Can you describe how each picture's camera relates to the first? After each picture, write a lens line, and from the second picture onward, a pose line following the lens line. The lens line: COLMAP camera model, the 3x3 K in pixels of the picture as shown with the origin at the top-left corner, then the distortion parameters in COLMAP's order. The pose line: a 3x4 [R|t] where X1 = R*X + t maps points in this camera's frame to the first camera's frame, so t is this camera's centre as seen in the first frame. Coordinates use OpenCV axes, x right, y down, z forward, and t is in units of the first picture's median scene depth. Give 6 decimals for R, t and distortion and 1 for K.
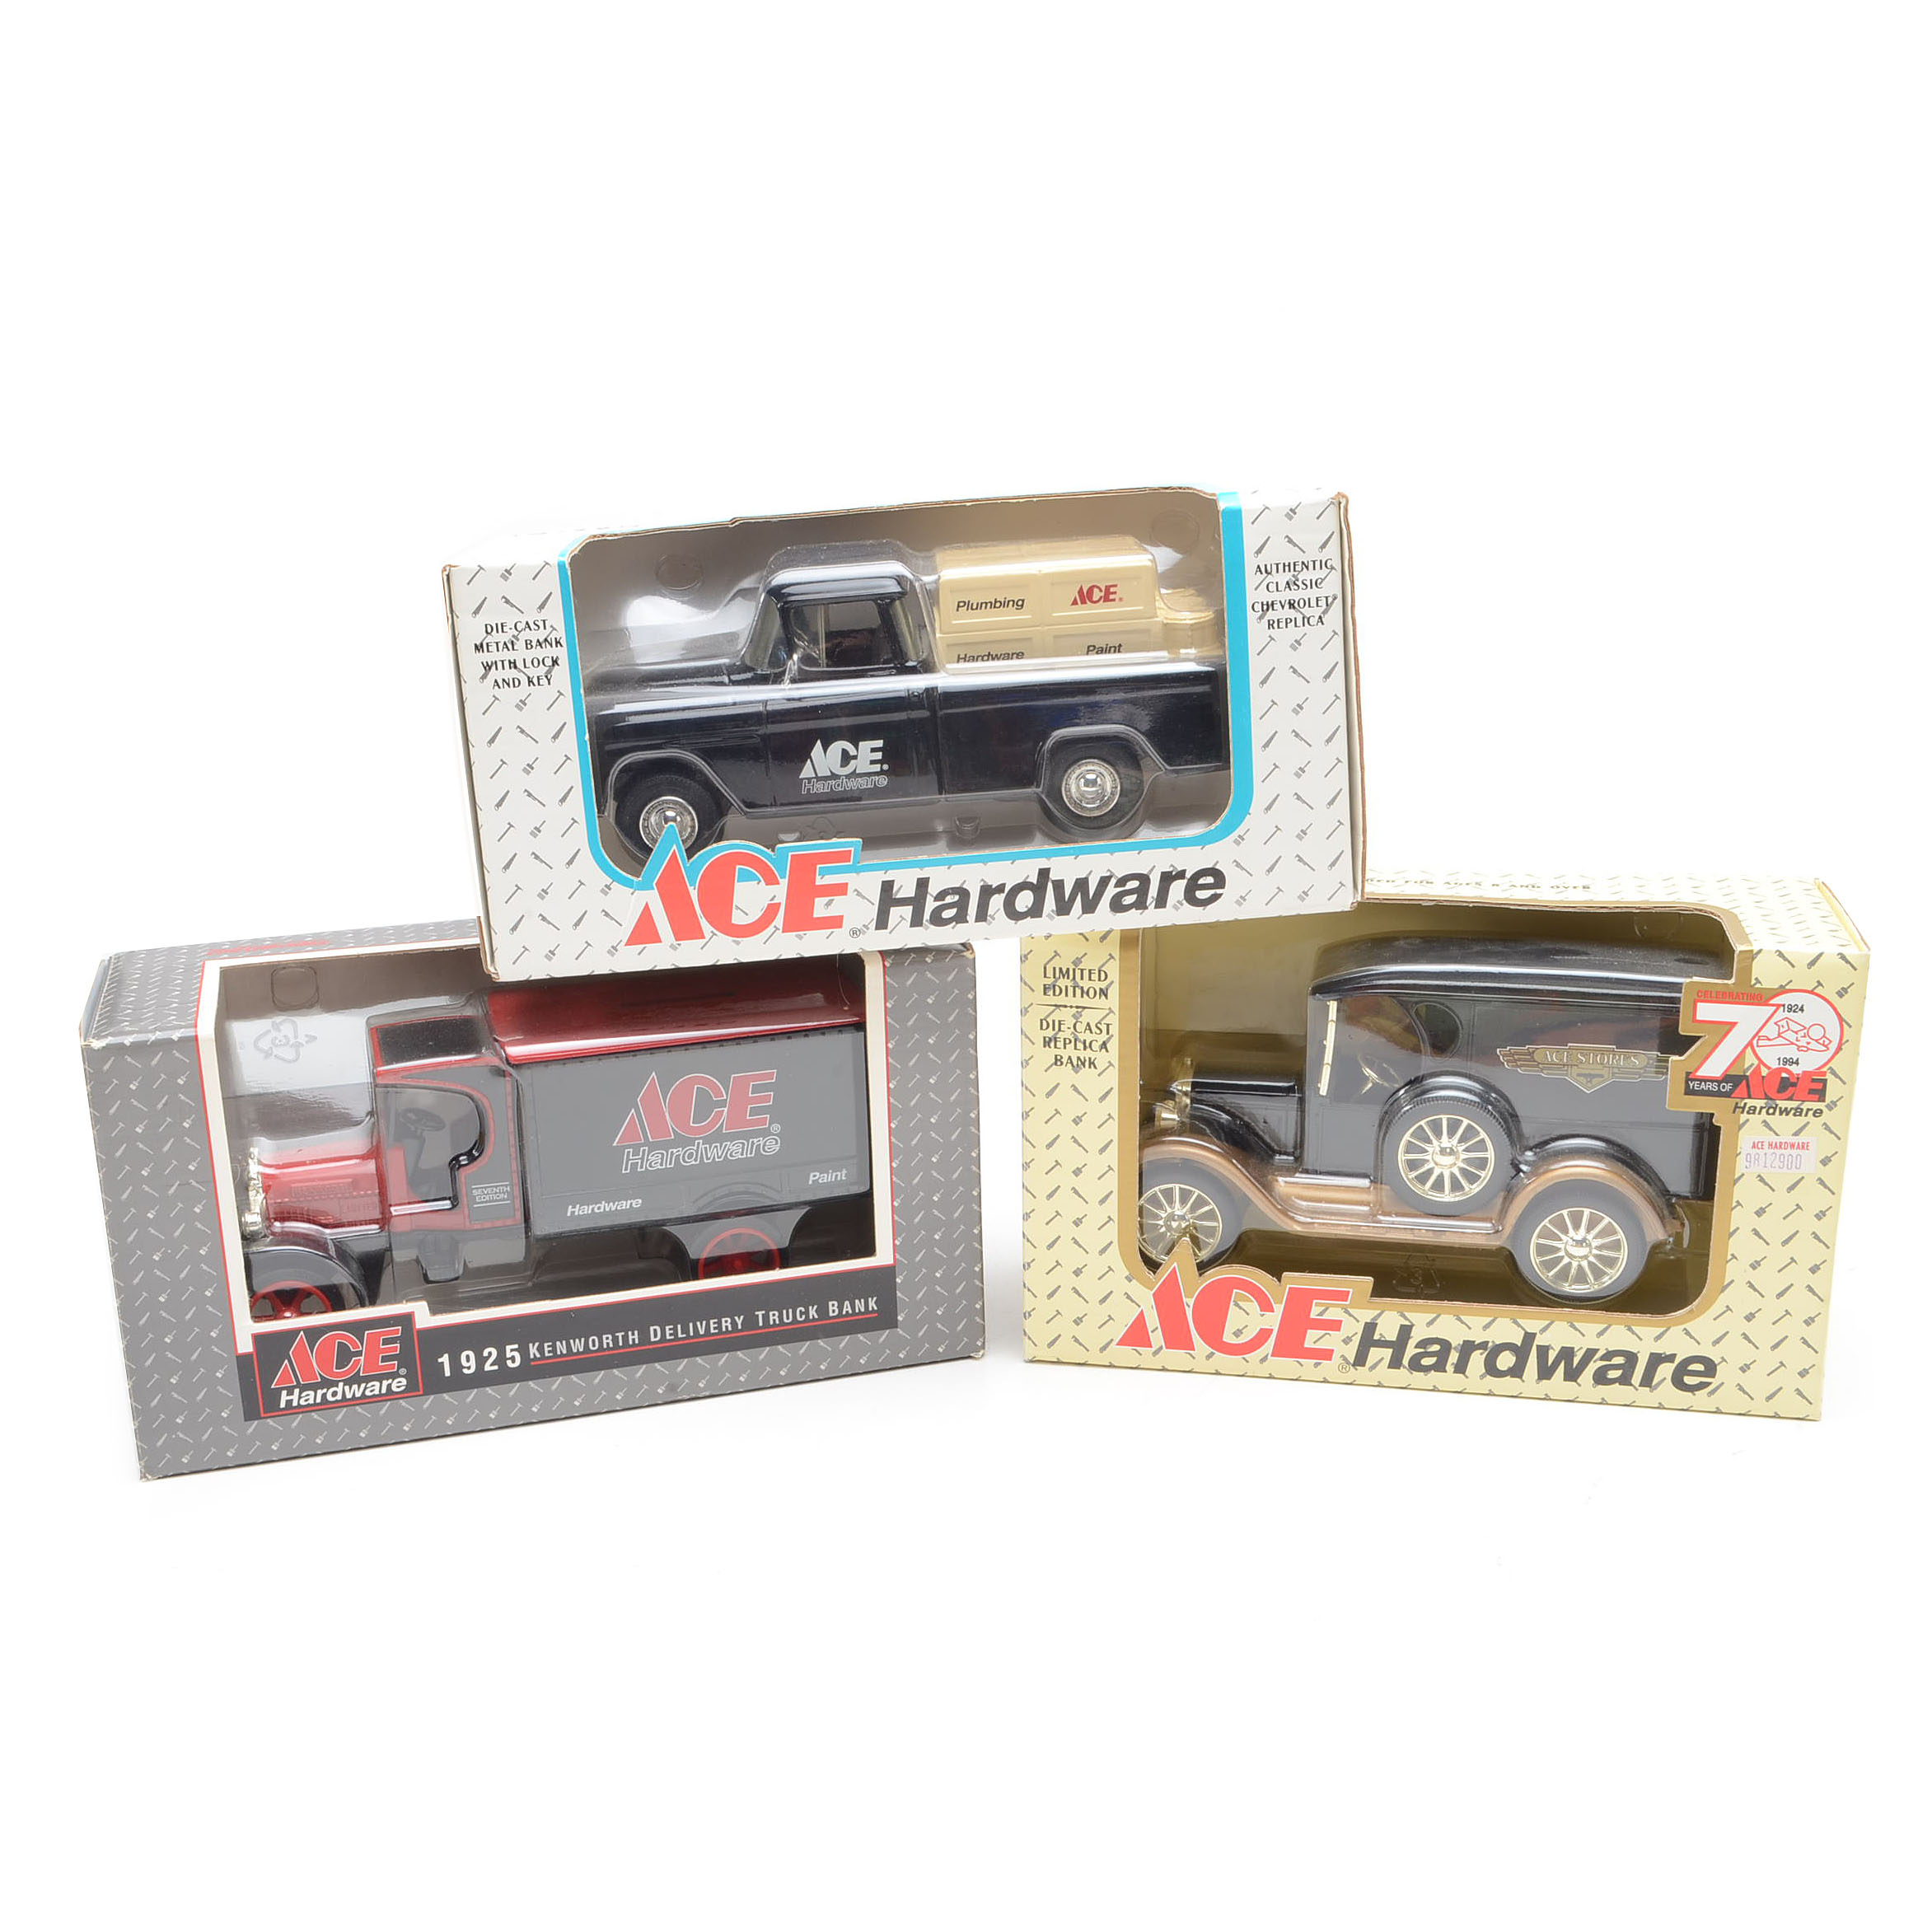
lens RADIAL K [[2192.2, 0, 949.8], [0, 2192.2, 968.4], [0, 0, 1]] dist [-0.055977, 0.001699]
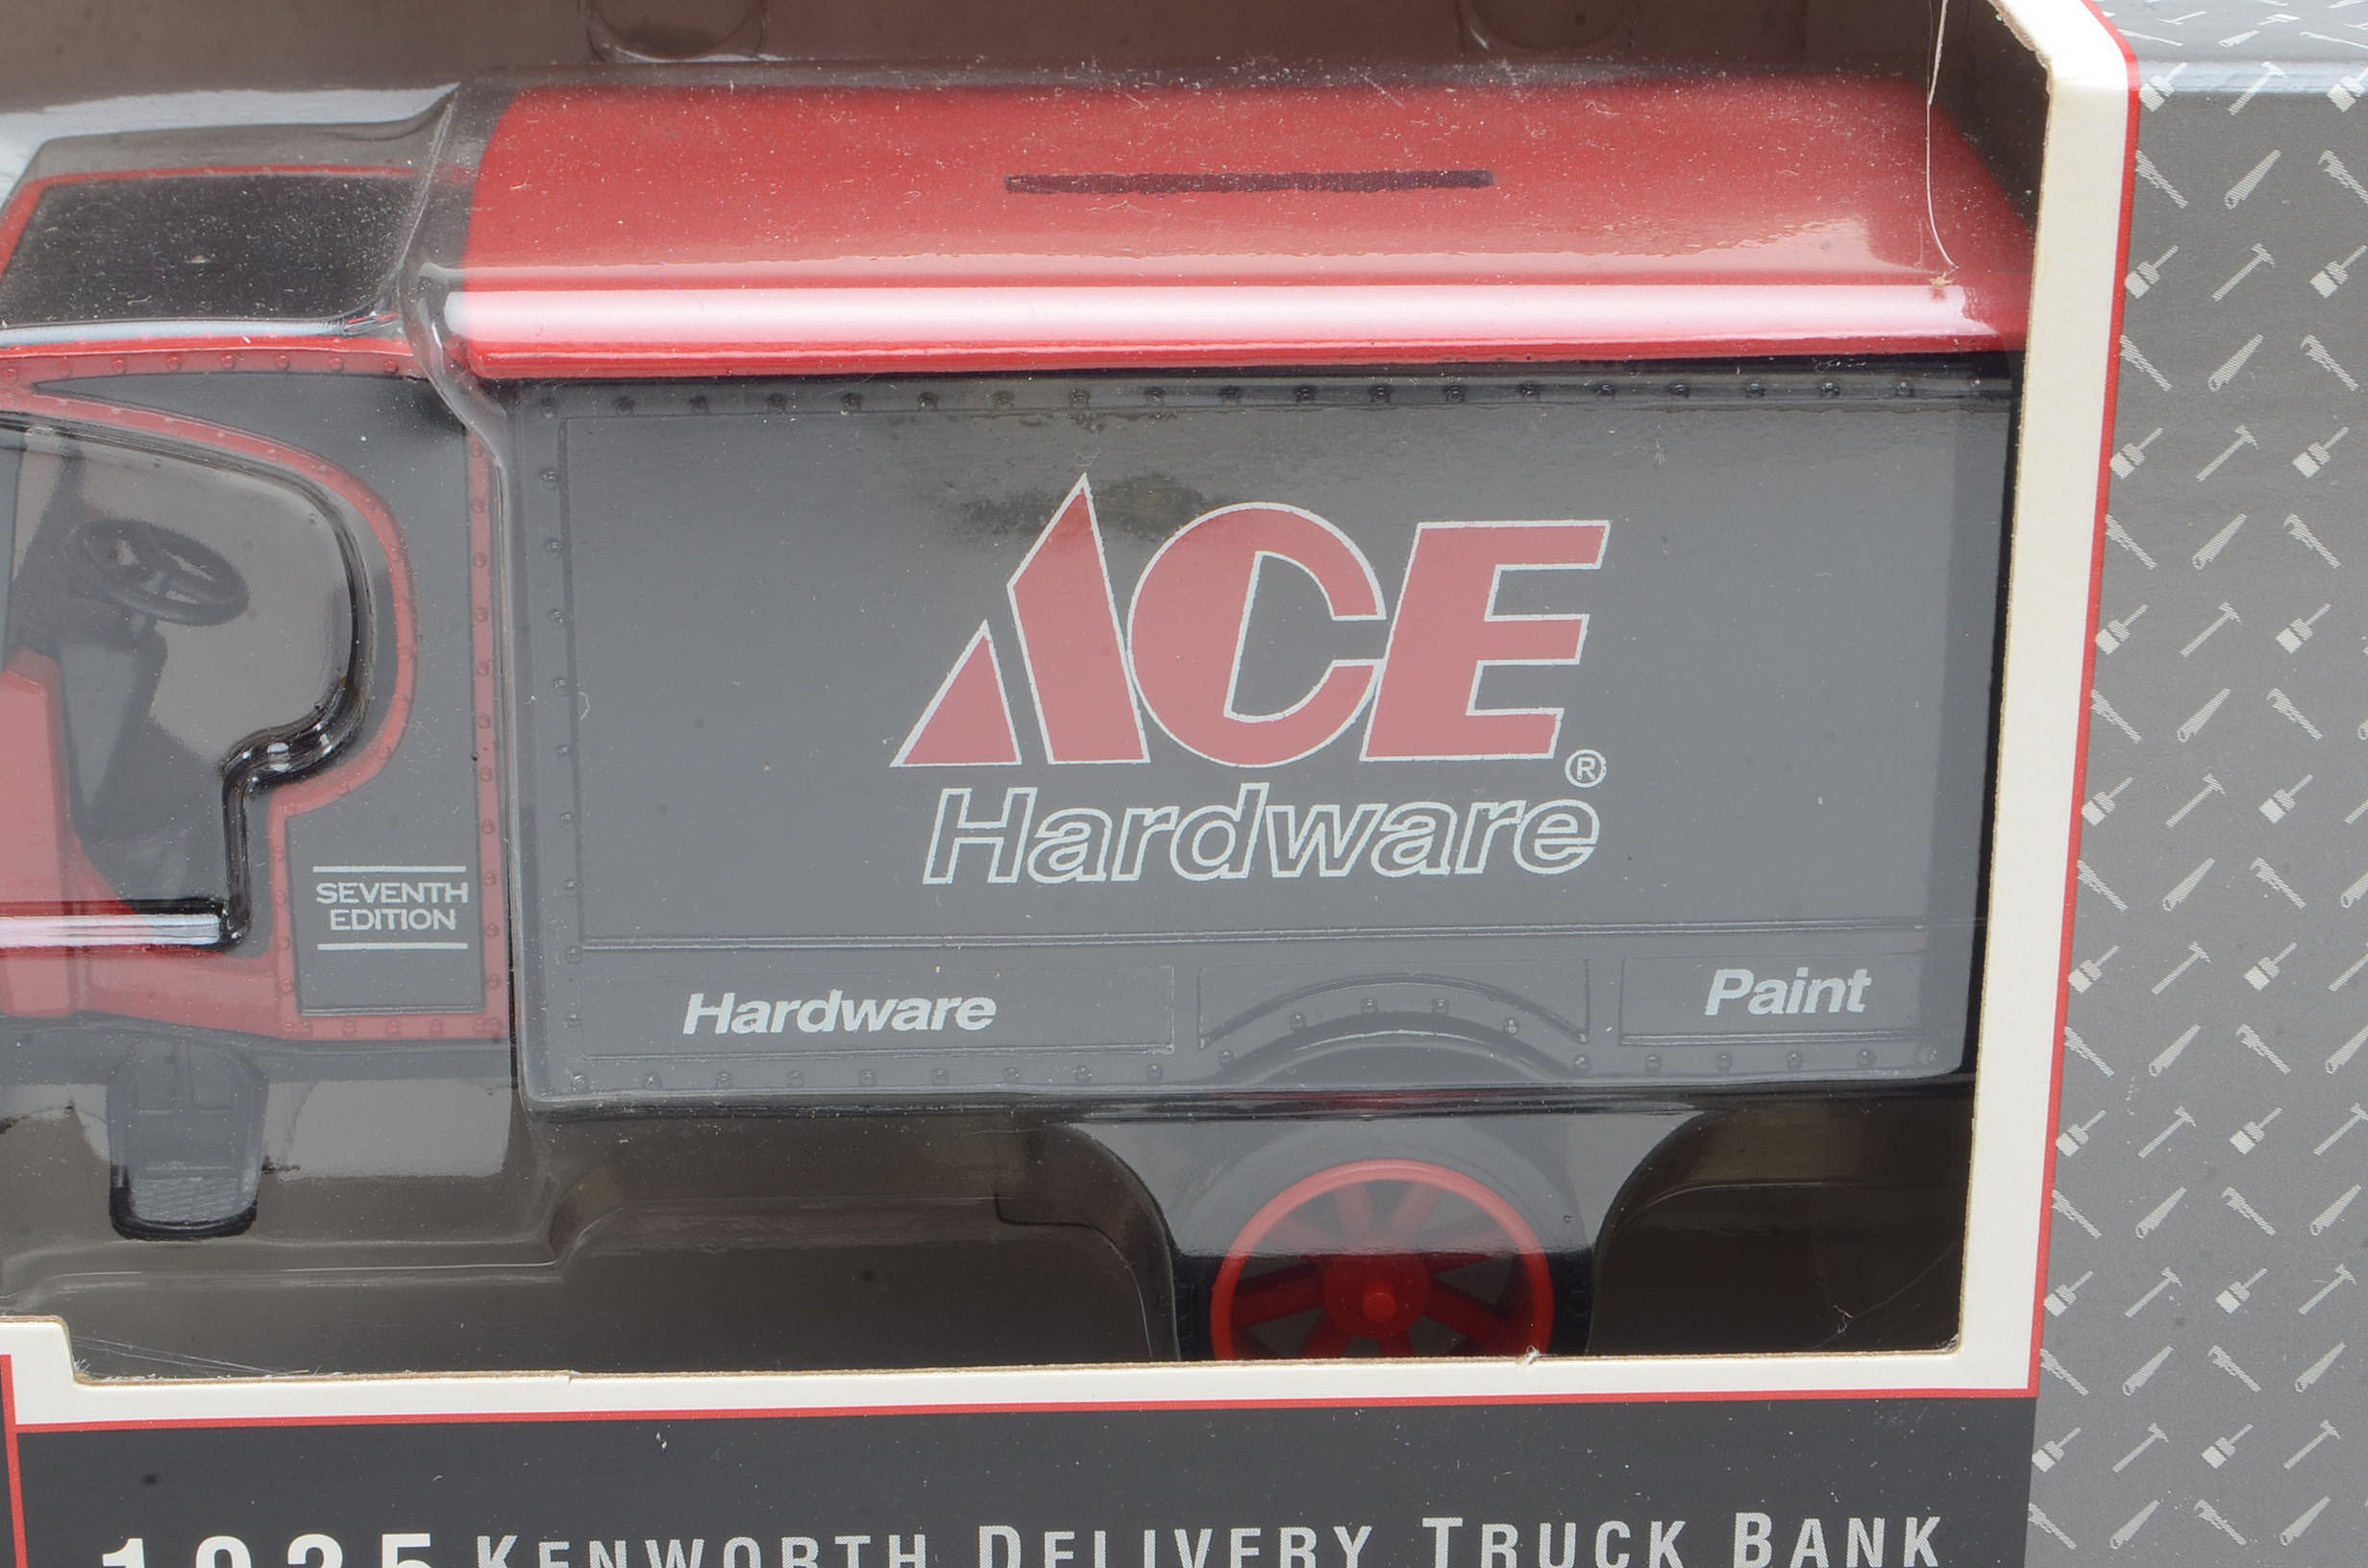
lens RADIAL K [[5302.4, 0, 1184.0], [0, 5302.4, 784.0], [0, 0, 1]] dist [0.038566, 0.017284]
pose [[0.974273, 0.115451, -0.193557, -0.011626], [-0.095200, 0.989264, 0.110876, 0.016272], [0.204279, -0.089597, 0.974804, 0.448675]]
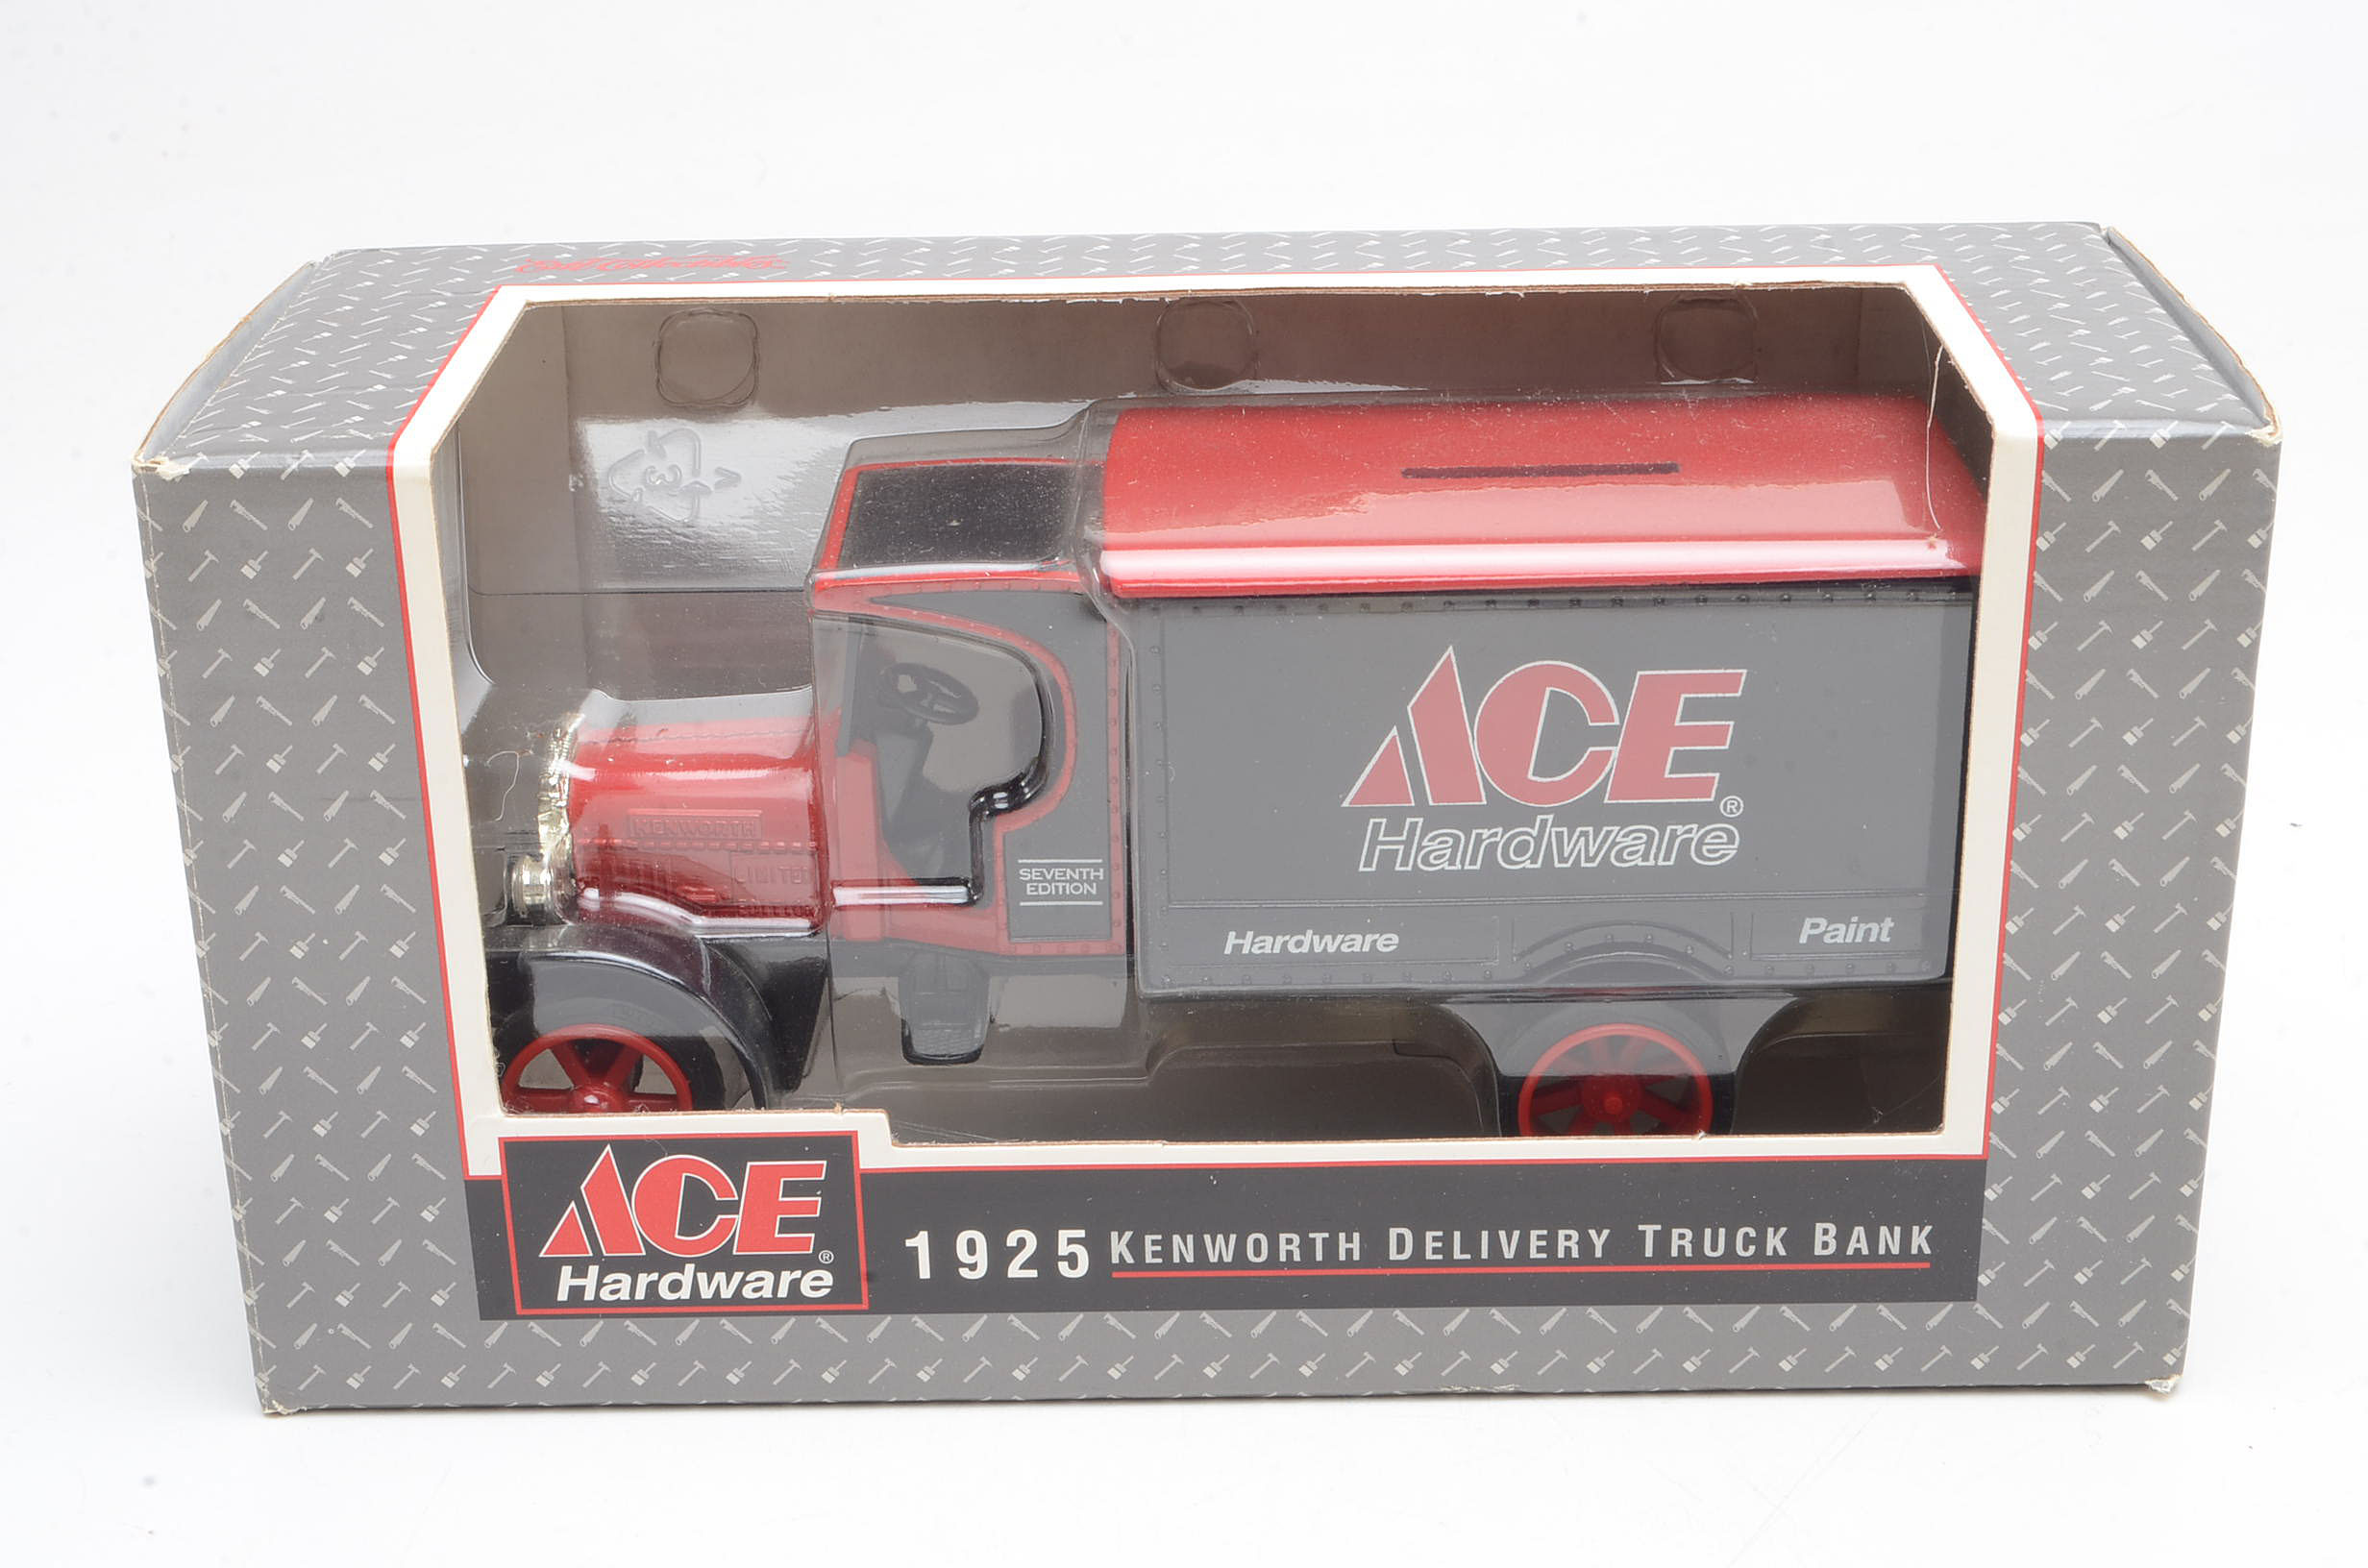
lens RADIAL K [[3654.1, 0, 1184.0], [0, 3654.1, 784.0], [0, 0, 1]] dist [-0.016864, 0.016610]
pose [[0.959213, 0.119709, -0.256087, -0.002062], [-0.084653, 0.985977, 0.143816, -0.022895], [0.269712, -0.116272, 0.955896, 0.315552]]
